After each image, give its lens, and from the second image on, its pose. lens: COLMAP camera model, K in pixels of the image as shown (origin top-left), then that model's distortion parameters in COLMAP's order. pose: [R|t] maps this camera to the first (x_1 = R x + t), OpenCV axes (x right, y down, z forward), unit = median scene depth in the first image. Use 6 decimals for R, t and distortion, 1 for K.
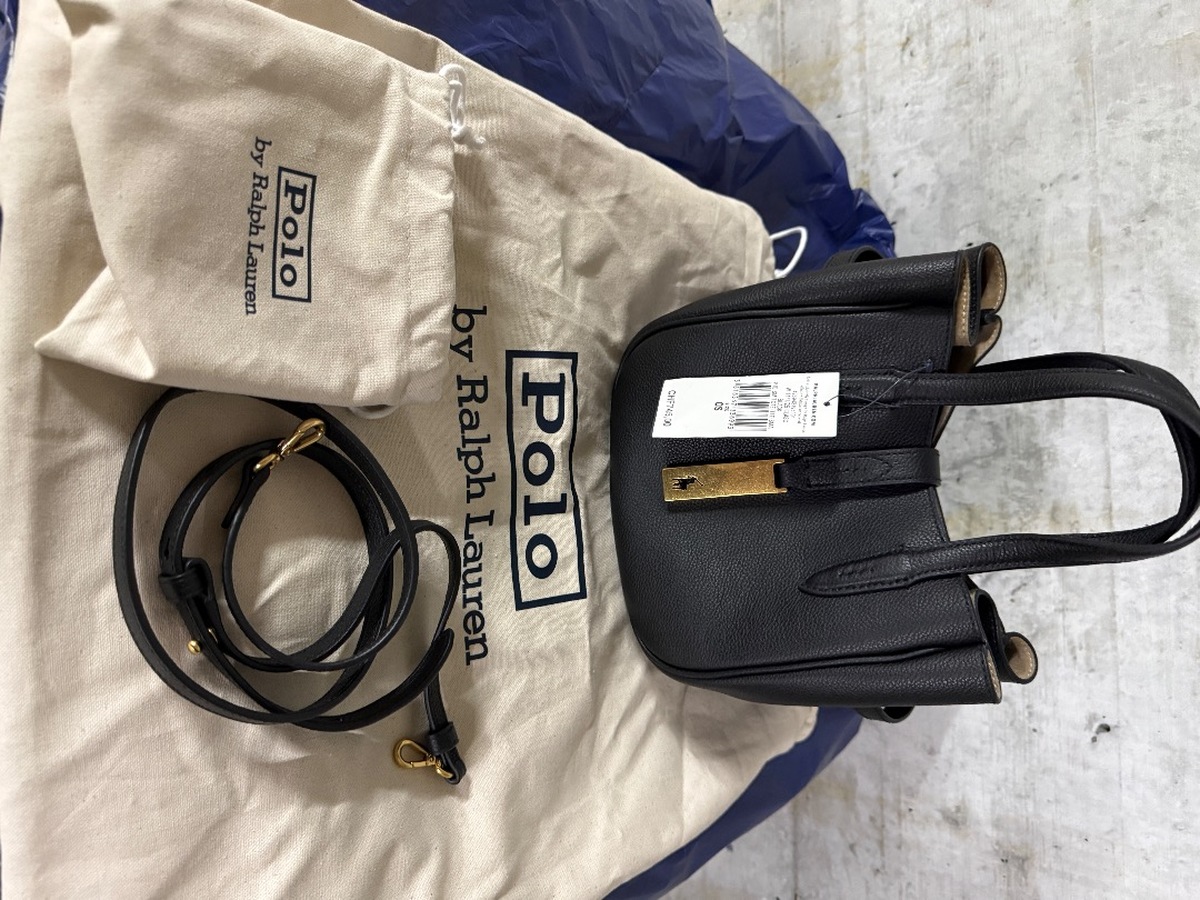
lens RADIAL K [[903.9, 0, 582.5], [0, 903.9, 449.6], [0, 0, 1]] dist [0.088059, -0.160191]
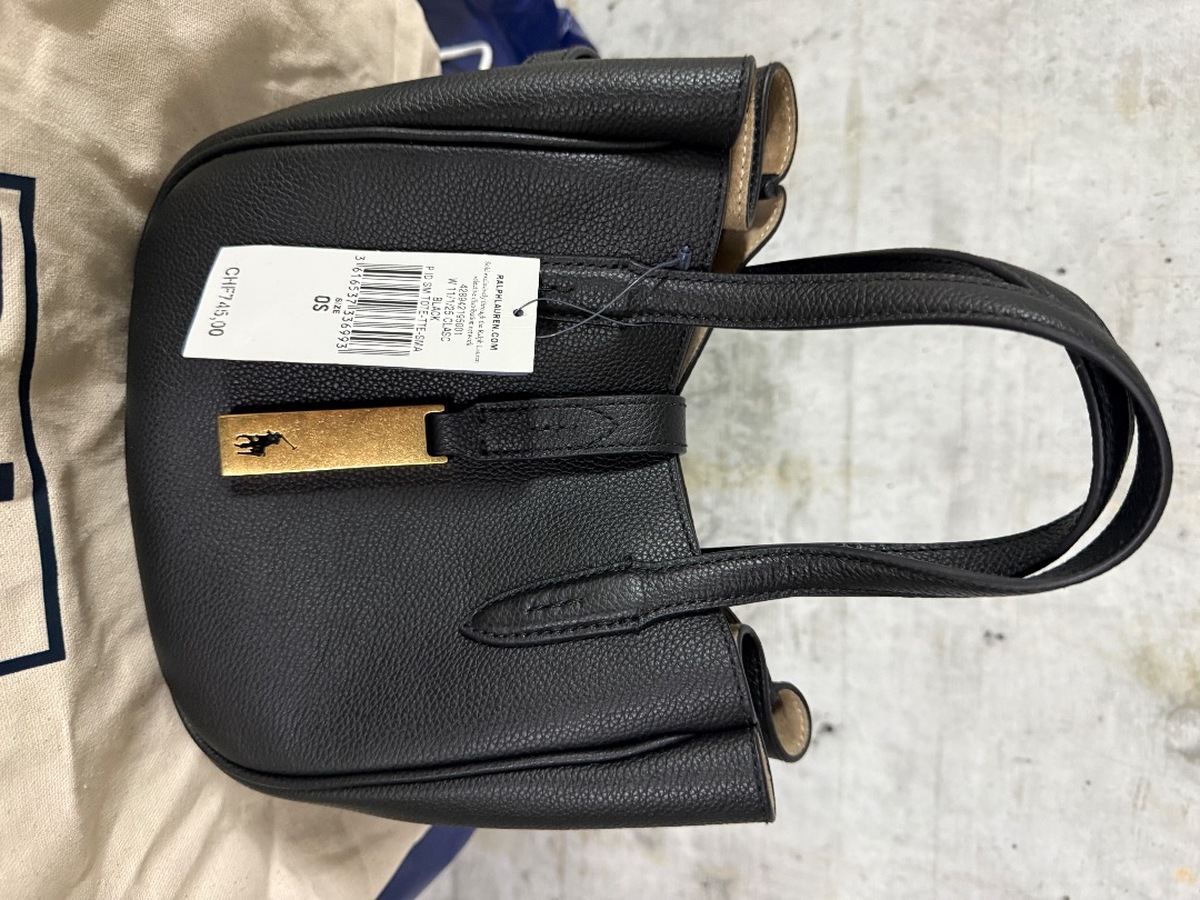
lens RADIAL K [[903.9, 0, 582.5], [0, 903.9, 449.6], [0, 0, 1]] dist [0.088059, -0.160191]
pose [[0.942009, 0.006527, 0.335523, 0.105077], [-0.040558, 0.994696, 0.094522, -0.018289], [-0.333127, -0.102649, 0.937278, 0.400340]]
